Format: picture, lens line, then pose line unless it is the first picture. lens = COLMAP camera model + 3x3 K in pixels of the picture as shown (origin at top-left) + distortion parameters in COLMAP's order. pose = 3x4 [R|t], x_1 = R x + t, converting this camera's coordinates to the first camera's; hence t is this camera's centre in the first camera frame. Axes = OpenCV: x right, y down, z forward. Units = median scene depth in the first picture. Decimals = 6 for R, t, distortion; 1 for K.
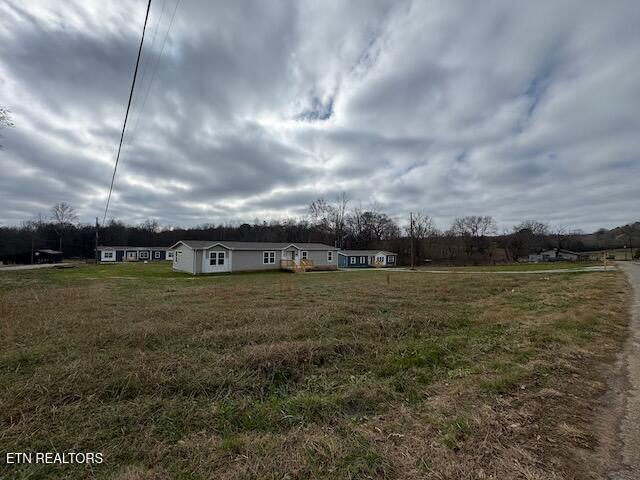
lens RADIAL K [[252.9, 0, 320.0], [0, 252.9, 240.0], [0, 0, 1]] dist [0.001287, -0.000009]
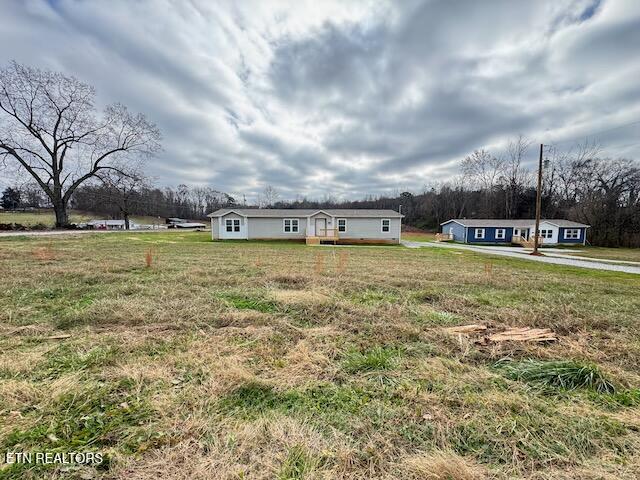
lens RADIAL K [[254.6, 0, 319.2], [0, 254.6, 237.8], [0, 0, 1]] dist [-0.001670, 0.000165]
pose [[0.769803, 0.045058, -0.636689, 0.443617], [0.024089, 0.994744, 0.099524, 0.024230], [0.637826, -0.091951, 0.764672, 0.367751]]
